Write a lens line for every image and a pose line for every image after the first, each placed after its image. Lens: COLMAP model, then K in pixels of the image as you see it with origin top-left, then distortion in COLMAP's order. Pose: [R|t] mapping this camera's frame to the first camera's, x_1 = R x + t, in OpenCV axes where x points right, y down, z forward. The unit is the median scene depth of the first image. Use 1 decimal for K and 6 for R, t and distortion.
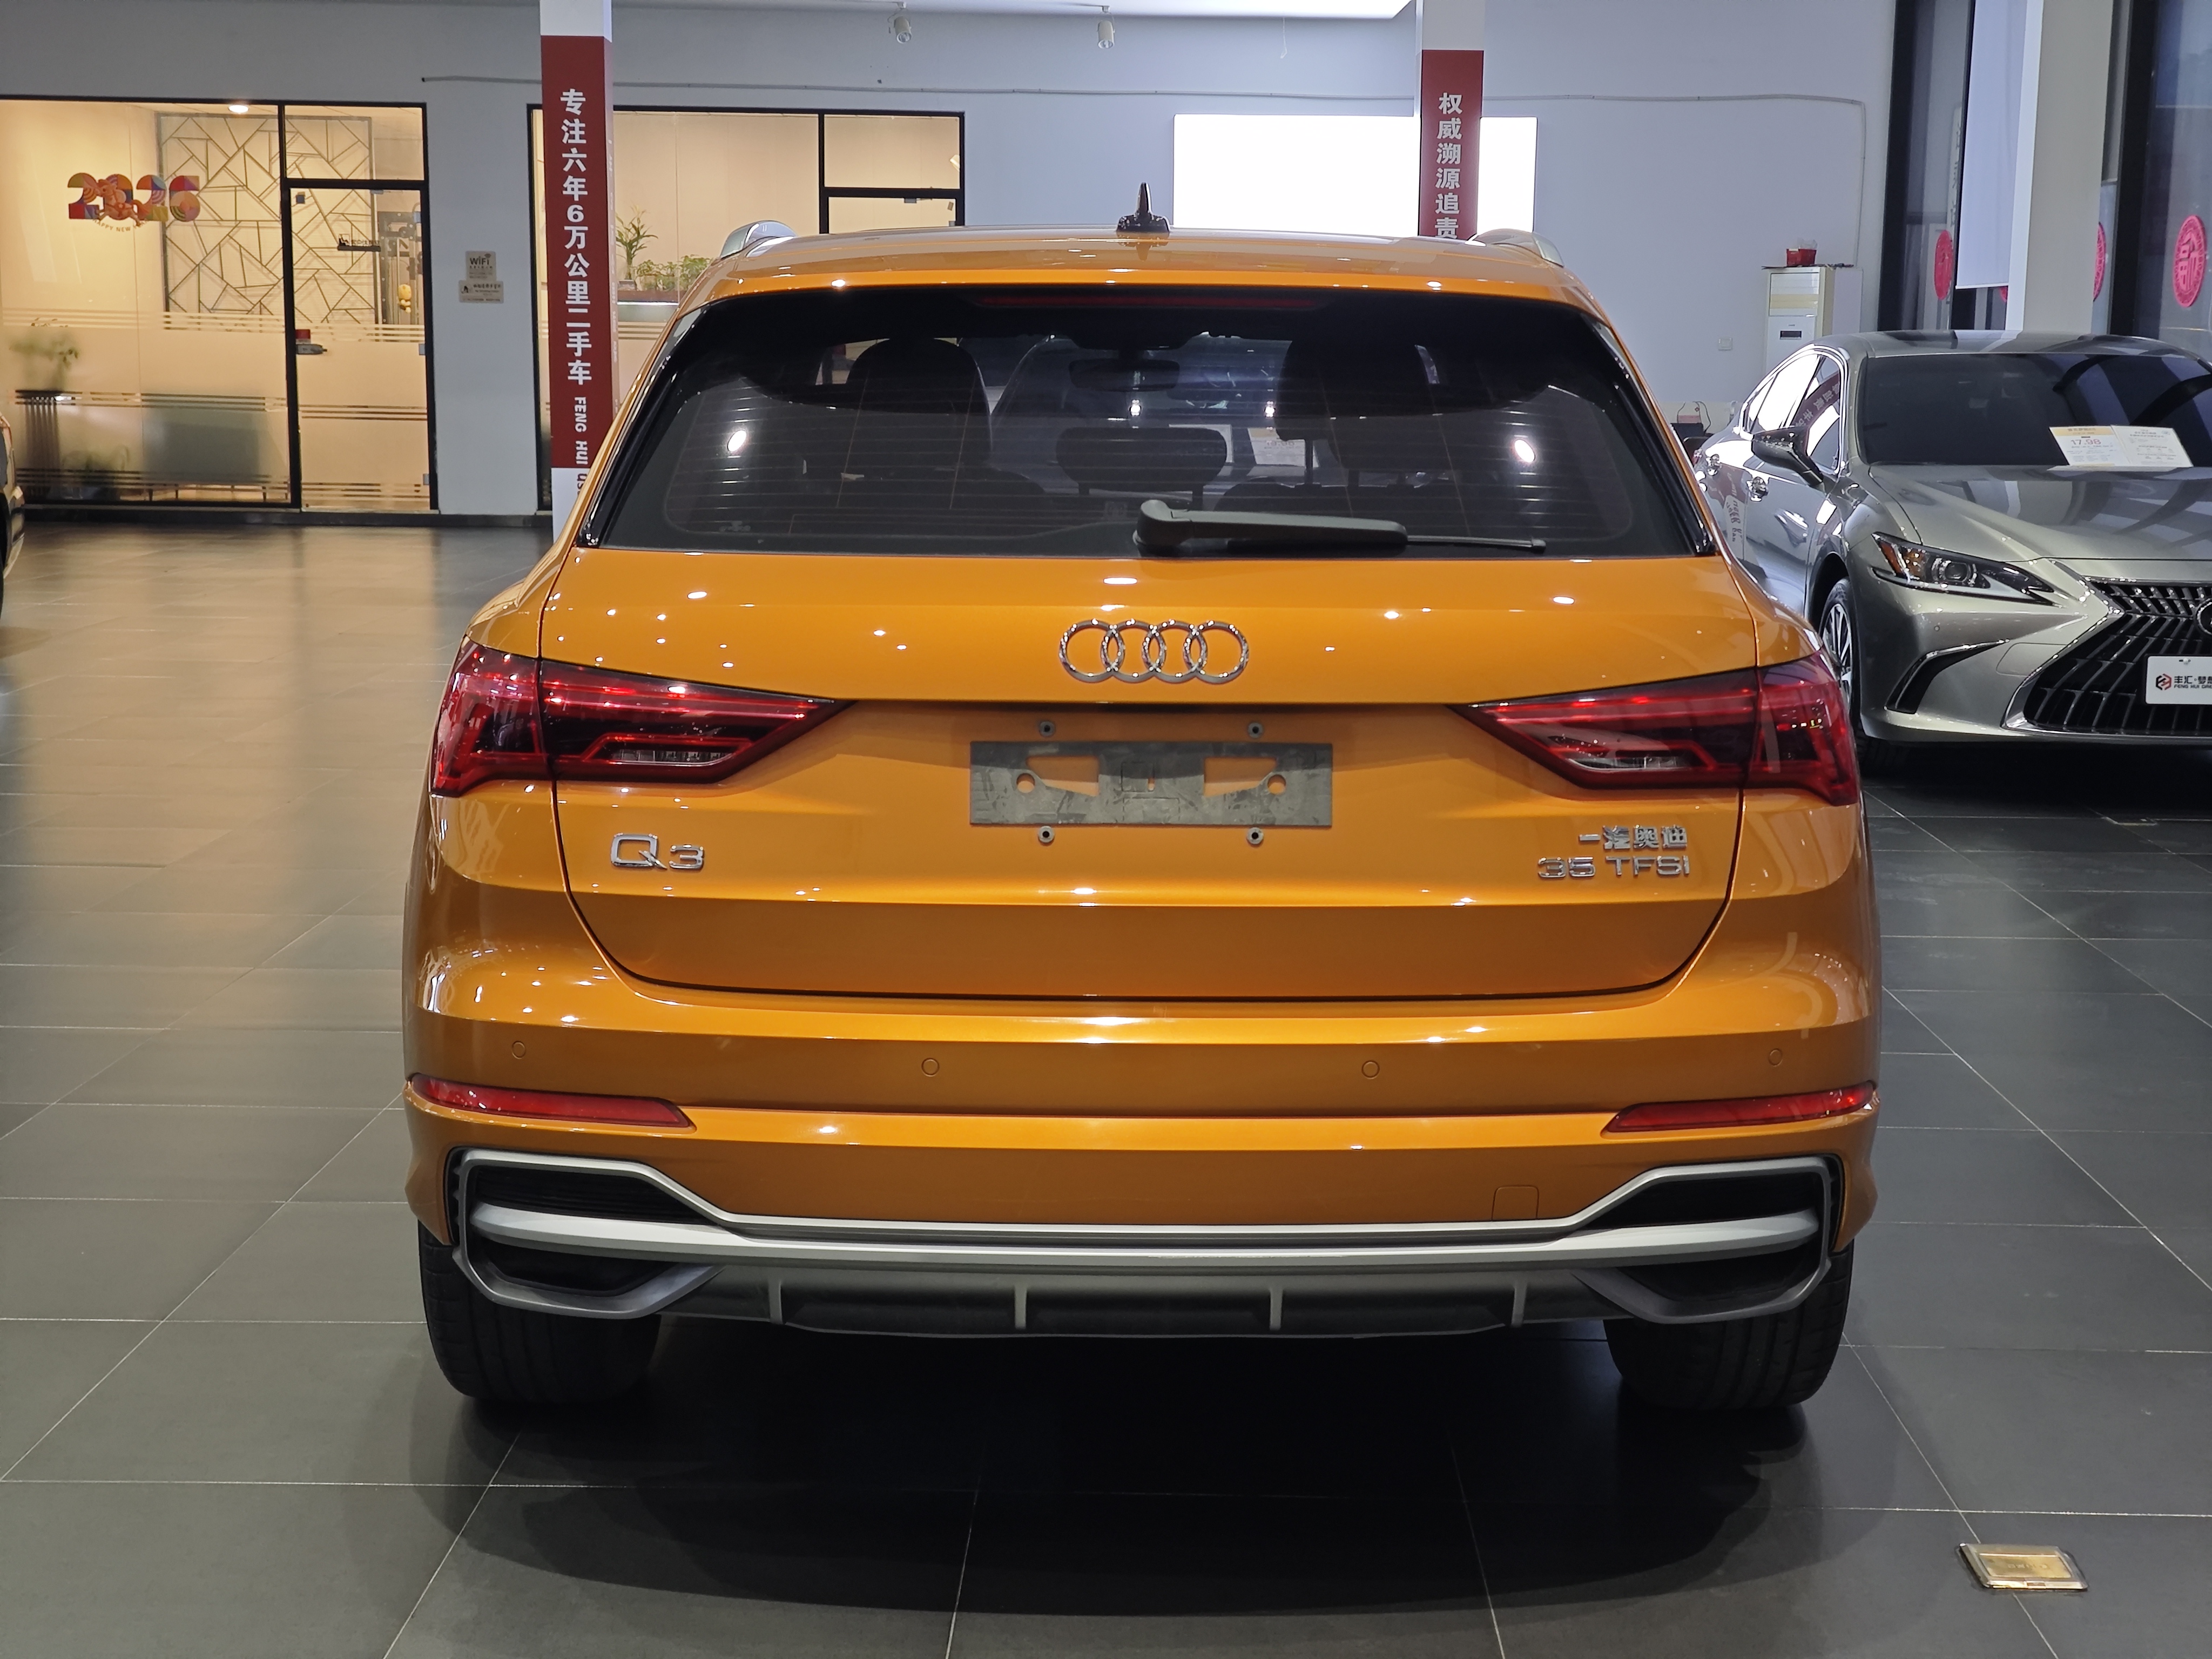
lens RADIAL K [[2948.8, 0, 1109.7], [0, 2948.8, 871.0], [0, 0, 1]] dist [0.118787, -0.234119]
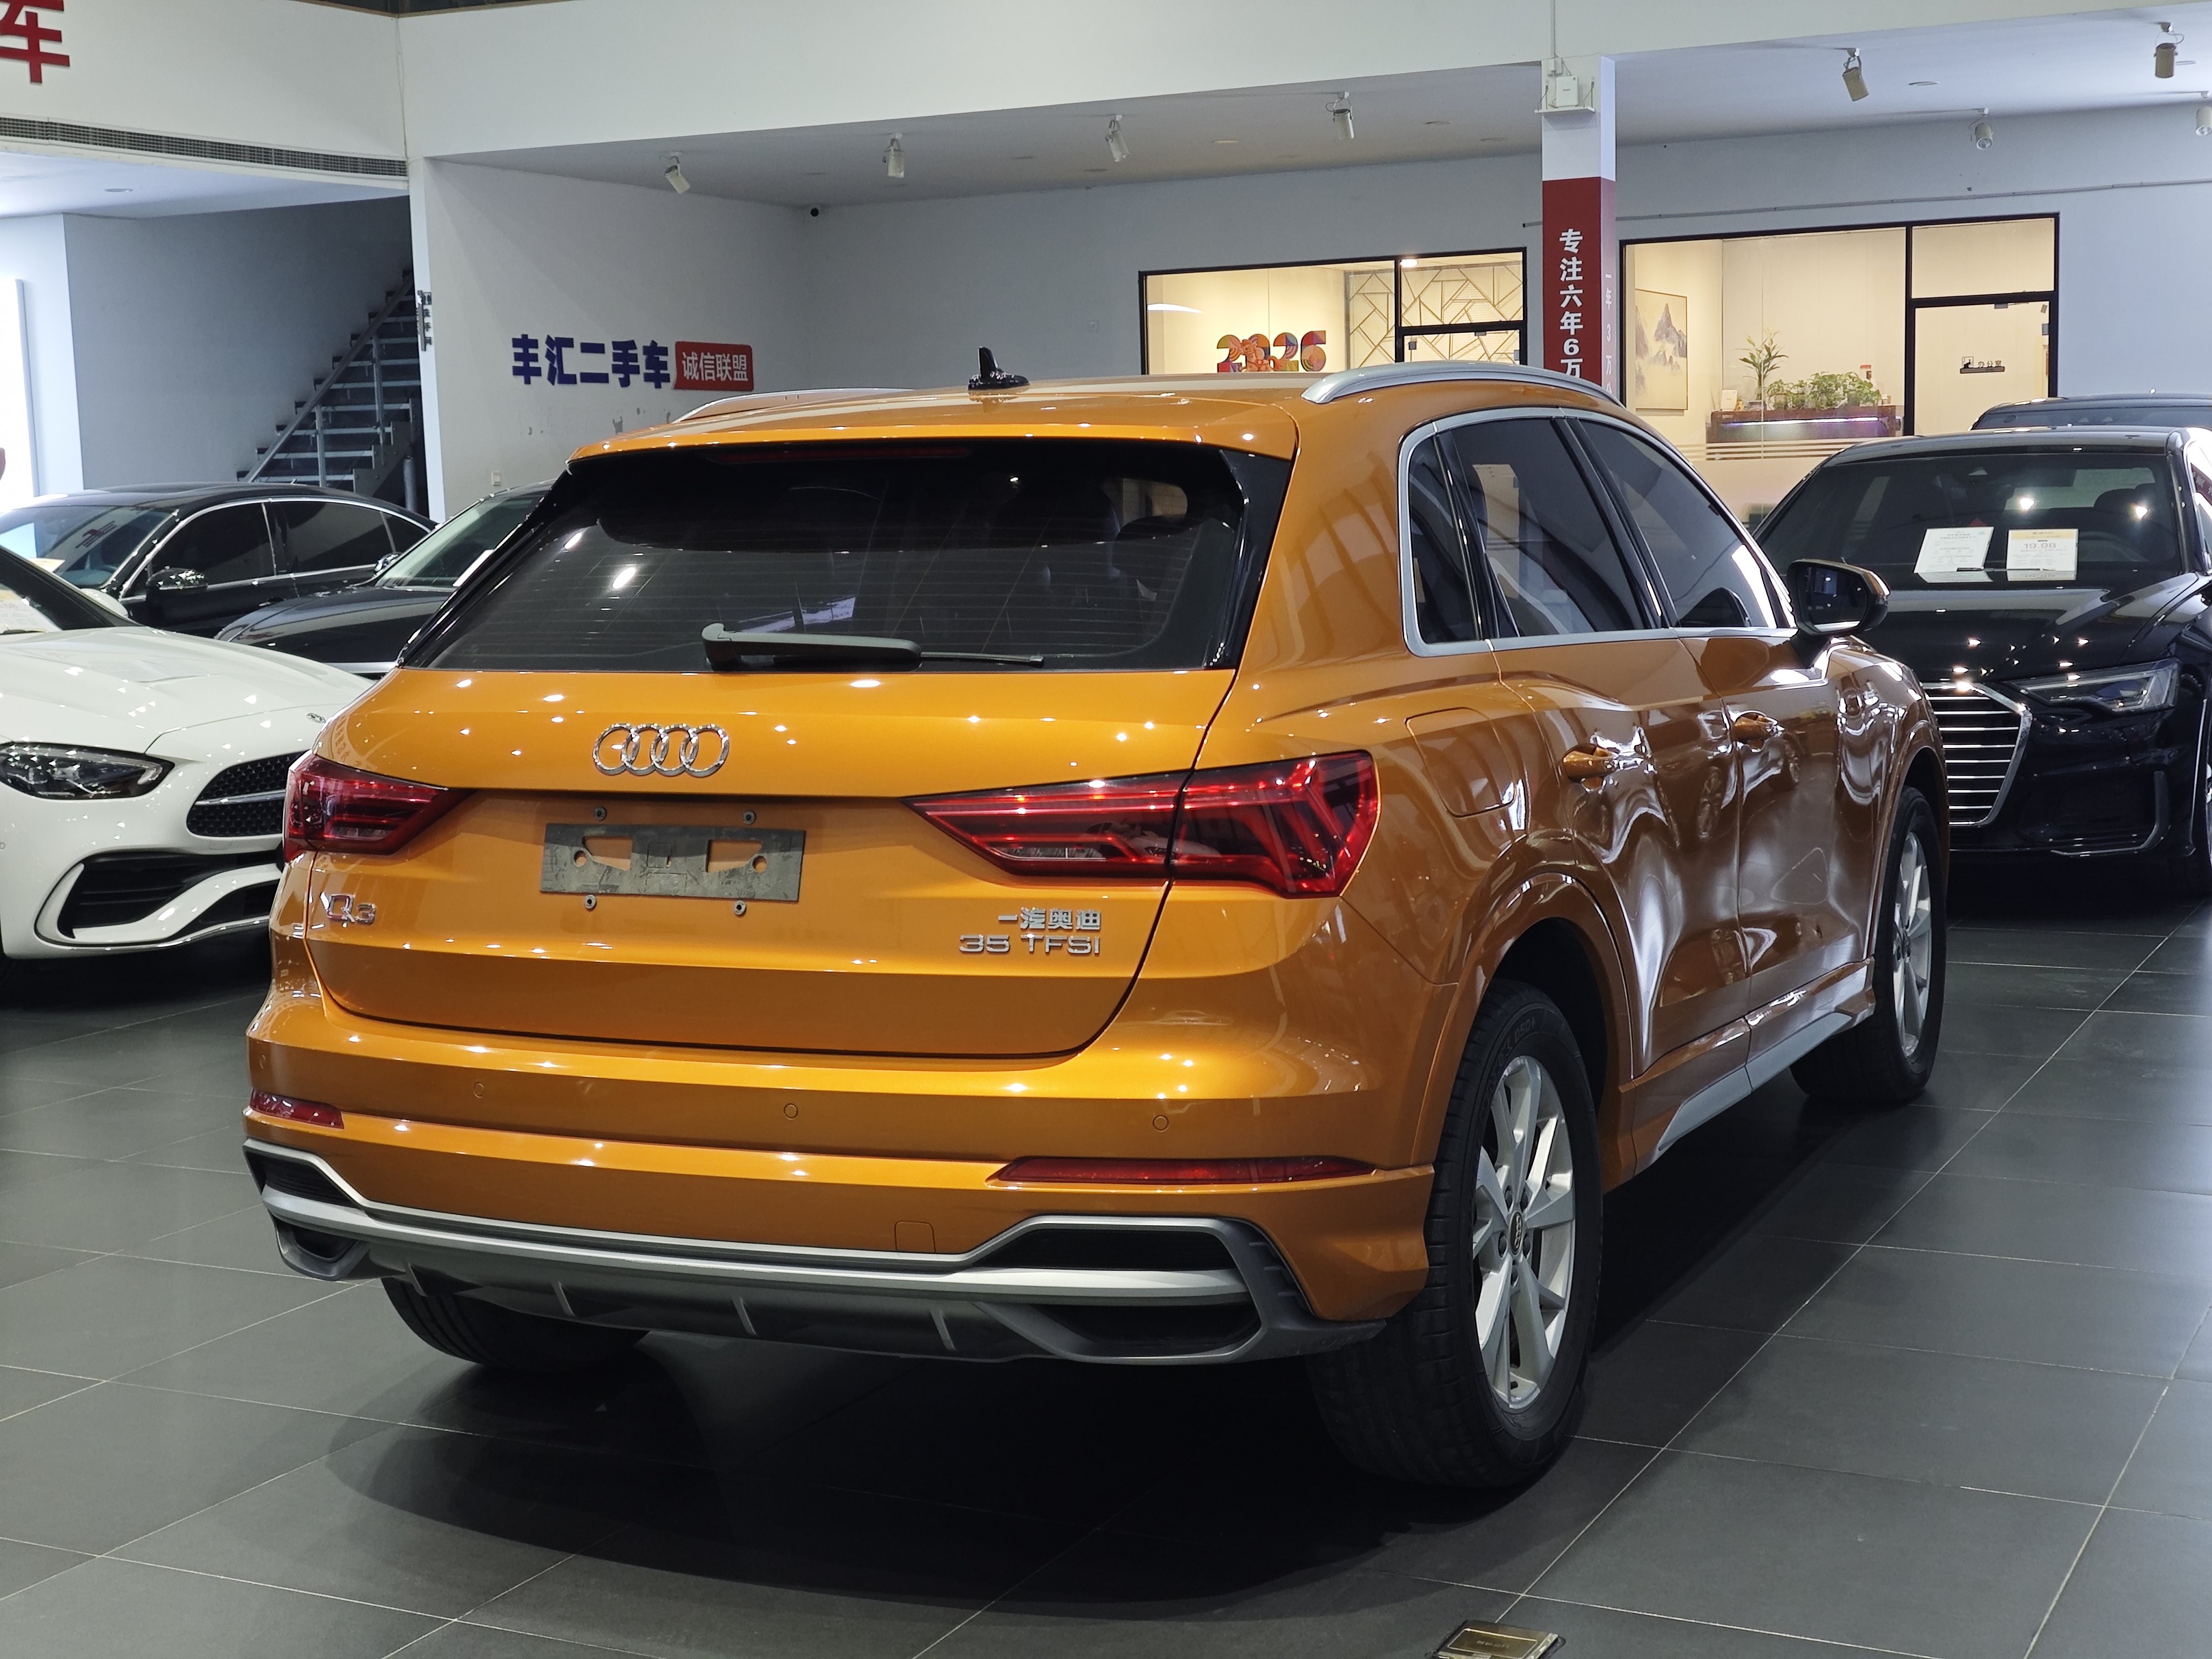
lens RADIAL K [[2980.4, 0, 1106.8], [0, 2980.4, 828.6], [0, 0, 1]] dist [0.124320, -0.410840]
pose [[0.897159, 0.015035, -0.441453, 0.683039], [-0.039058, 0.998206, -0.045381, 0.004830], [0.439978, 0.057956, 0.896136, -0.004144]]
